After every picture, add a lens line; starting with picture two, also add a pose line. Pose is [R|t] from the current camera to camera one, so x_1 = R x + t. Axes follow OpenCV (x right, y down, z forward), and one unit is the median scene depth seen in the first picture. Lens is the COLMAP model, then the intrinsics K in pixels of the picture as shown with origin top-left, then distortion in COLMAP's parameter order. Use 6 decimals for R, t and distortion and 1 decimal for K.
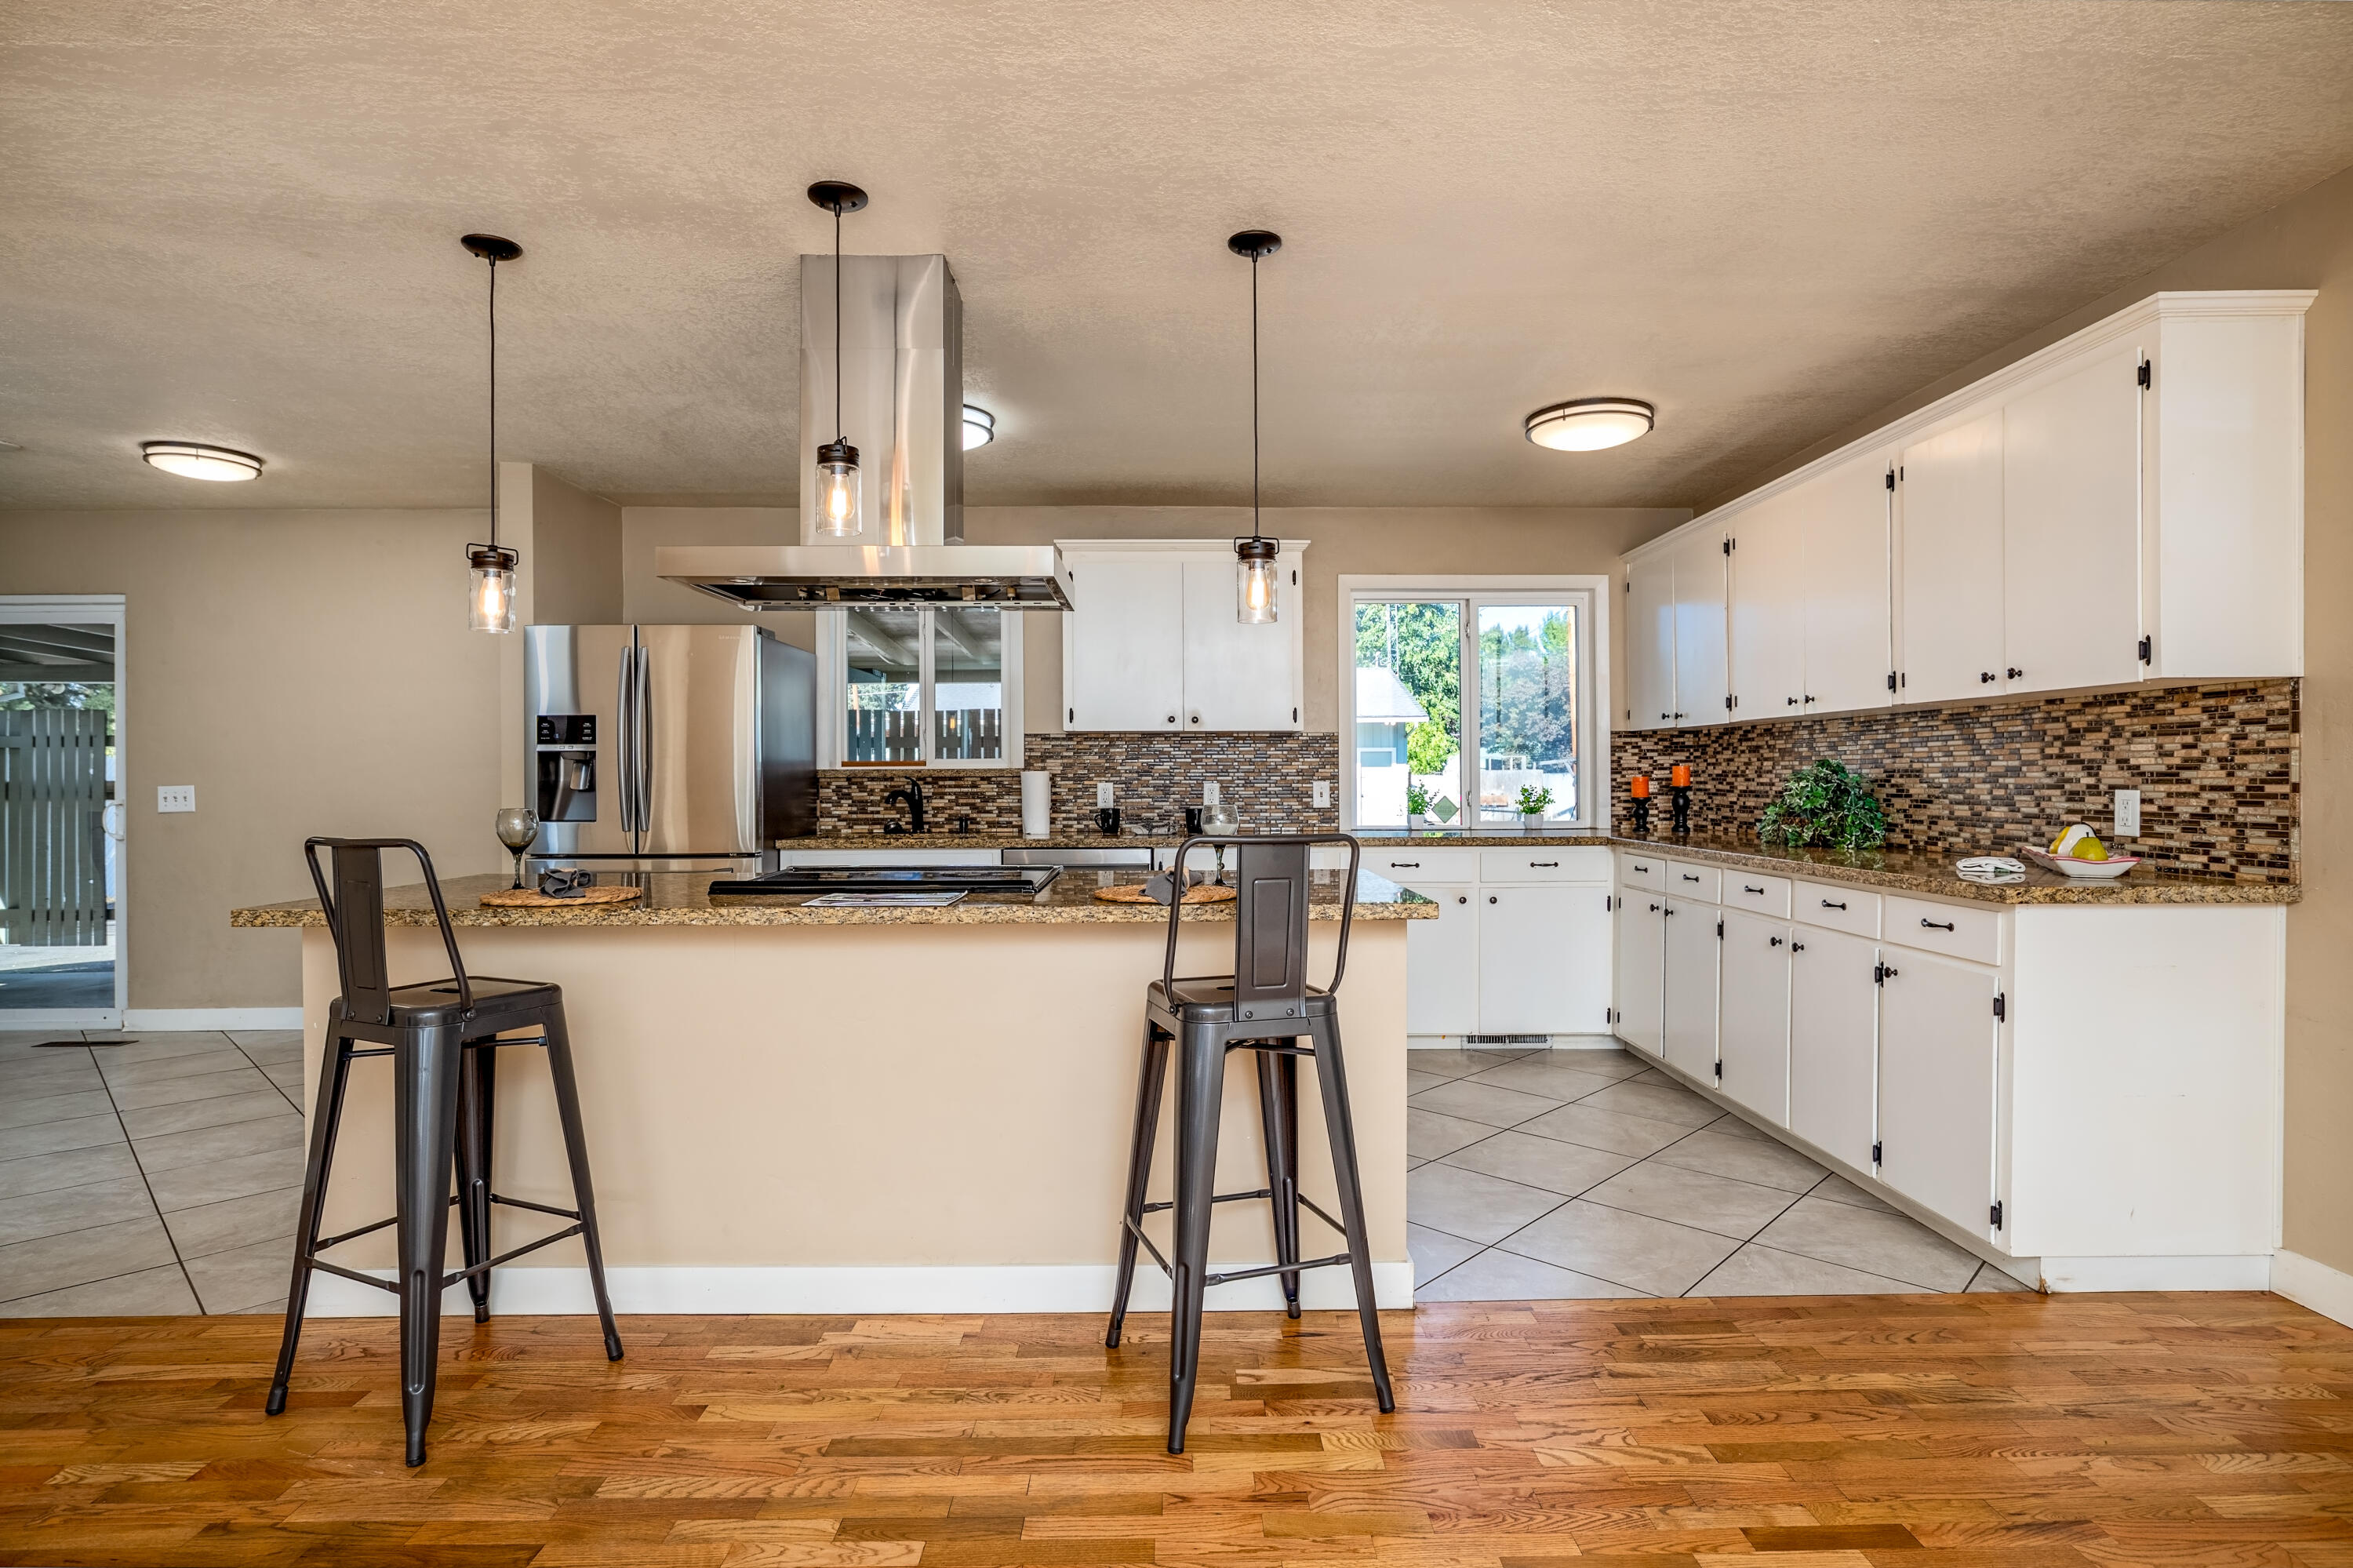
lens RADIAL K [[1196.0, 0, 1174.9], [0, 1196.0, 772.8], [0, 0, 1]] dist [-0.025753, 0.012772]
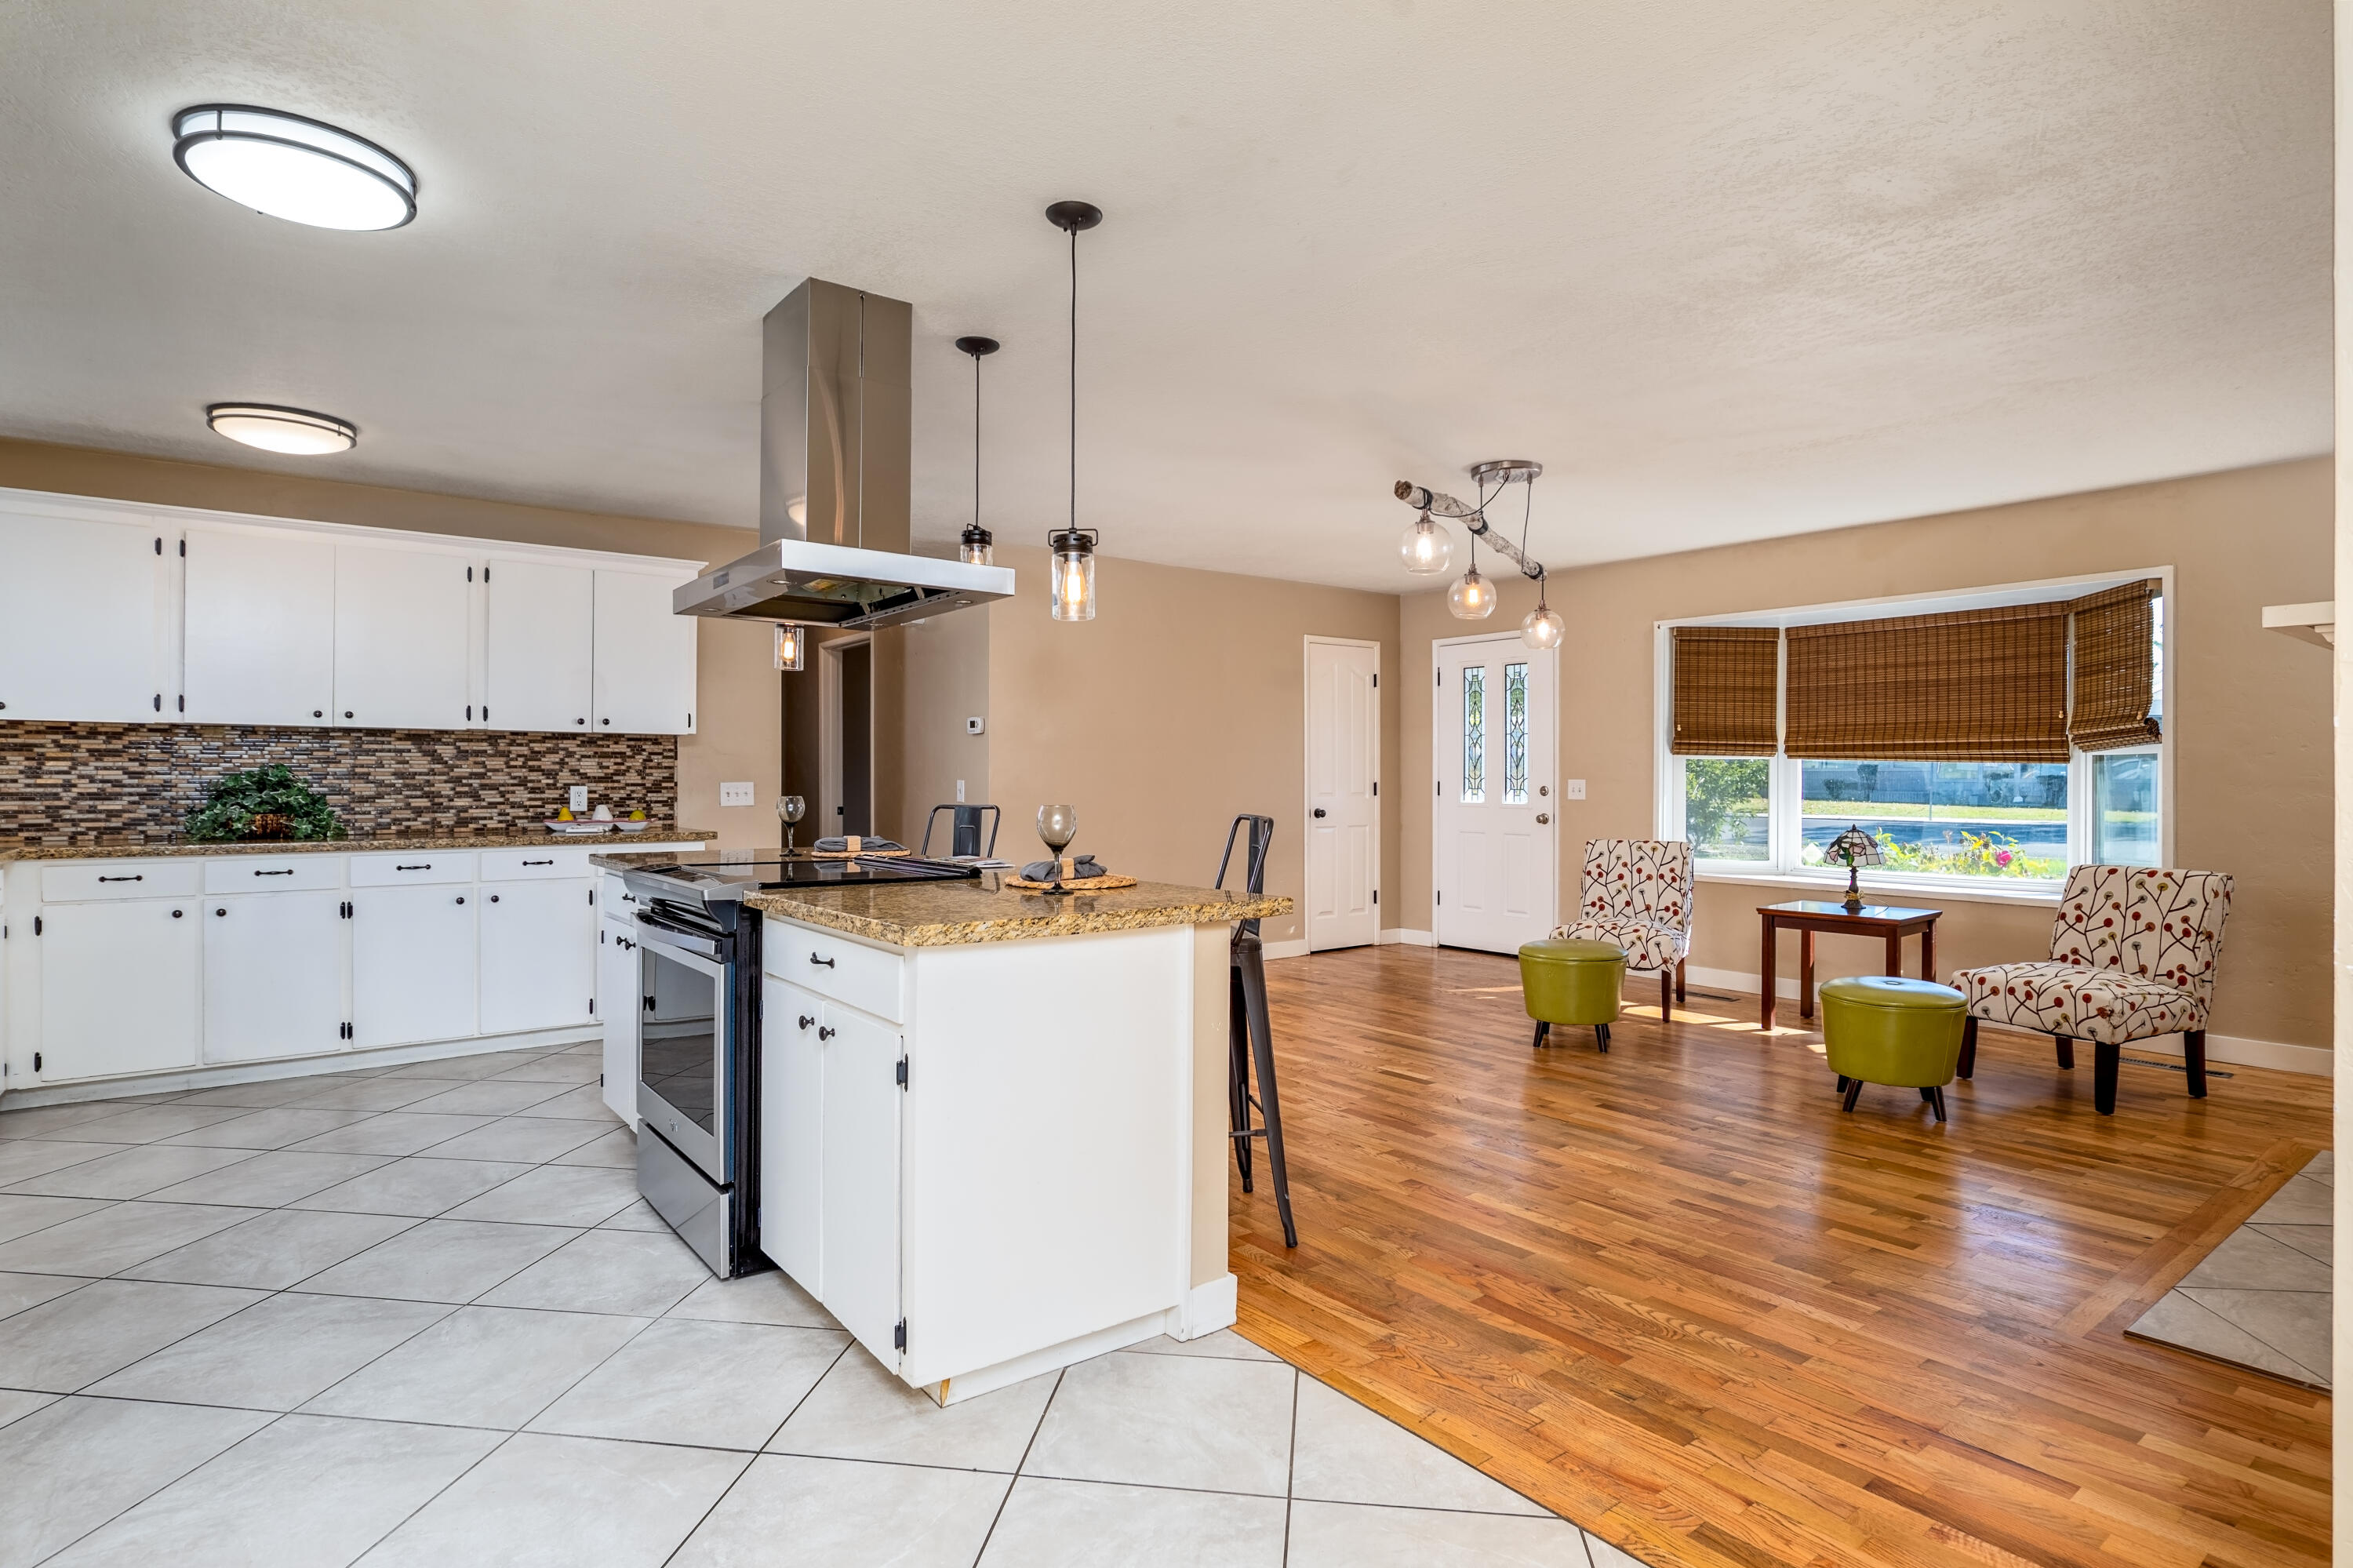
lens RADIAL K [[1196.0, 0, 1174.9], [0, 1196.0, 772.8], [0, 0, 1]] dist [-0.025753, 0.012772]
pose [[-0.591588, 0.007279, 0.806208, -1.230534], [-0.003012, 0.999932, -0.011238, 0.011375], [-0.806235, -0.009076, -0.591526, 1.325864]]
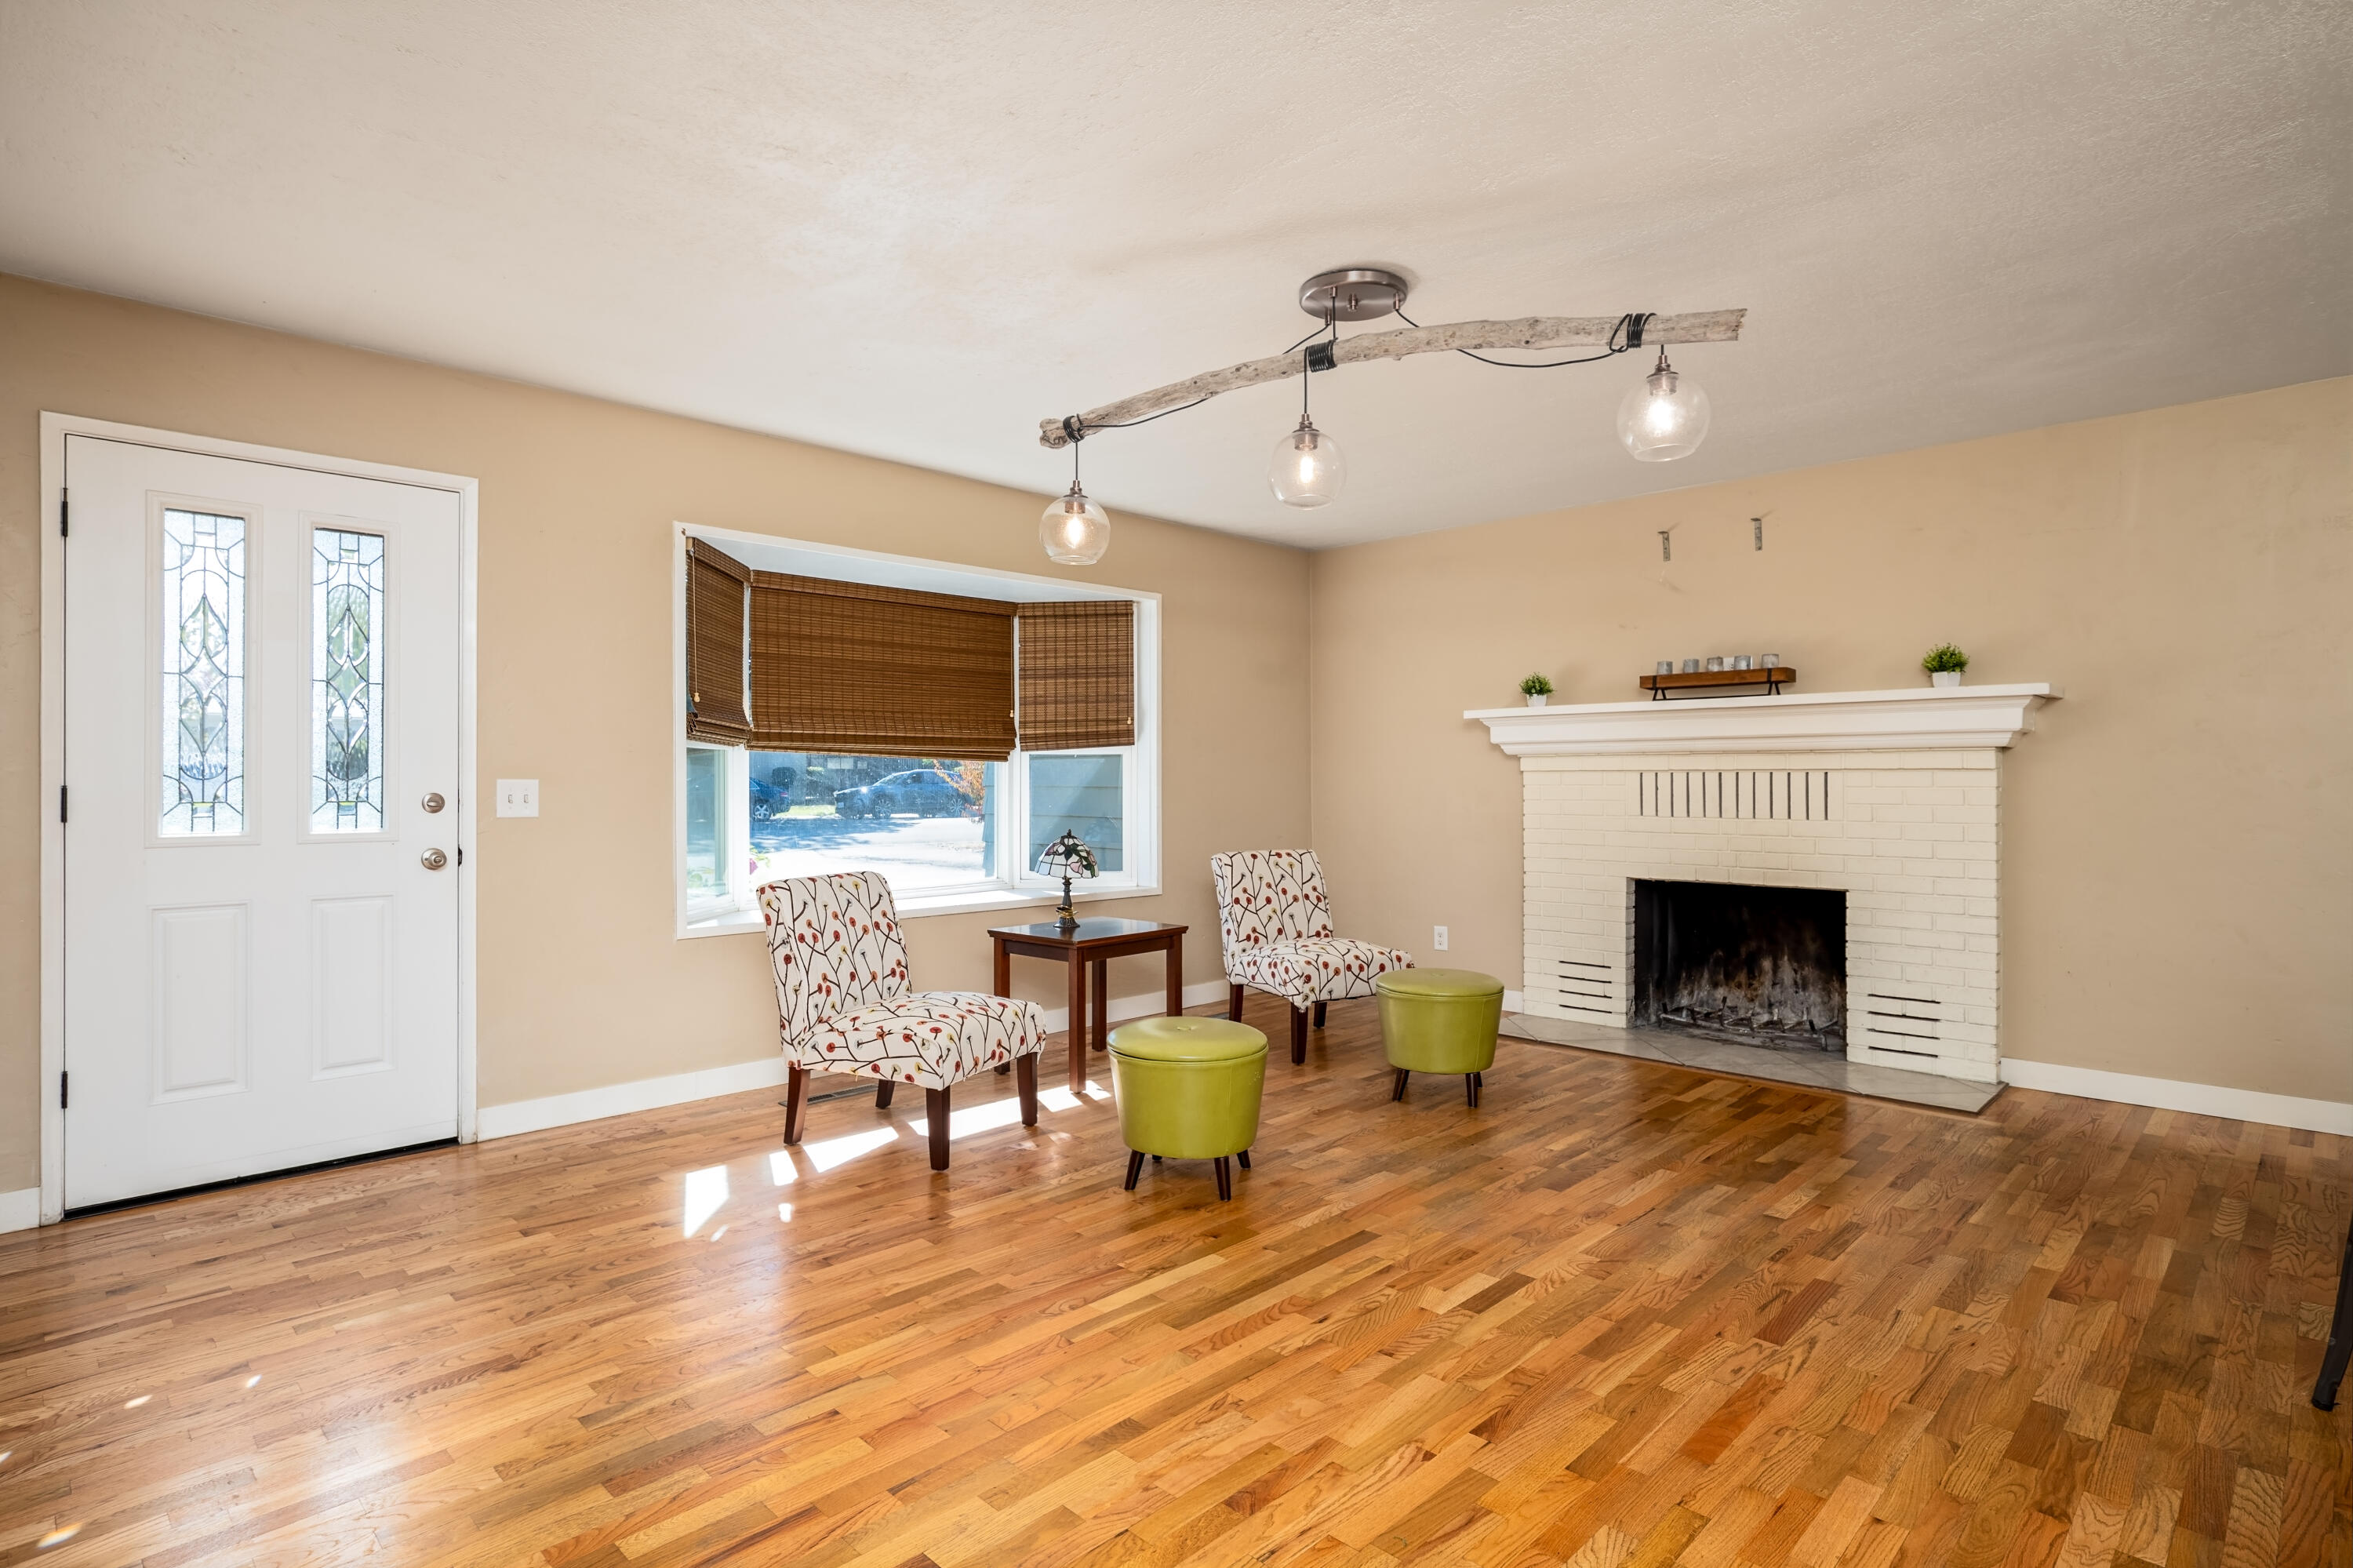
lens RADIAL K [[1196.0, 0, 1174.9], [0, 1196.0, 772.8], [0, 0, 1]] dist [-0.025753, 0.012772]
pose [[-0.719946, 0.002680, -0.694025, 0.544941], [0.009602, 0.999935, -0.006099, 0.002951], [0.693963, -0.011054, -0.719925, 0.674114]]
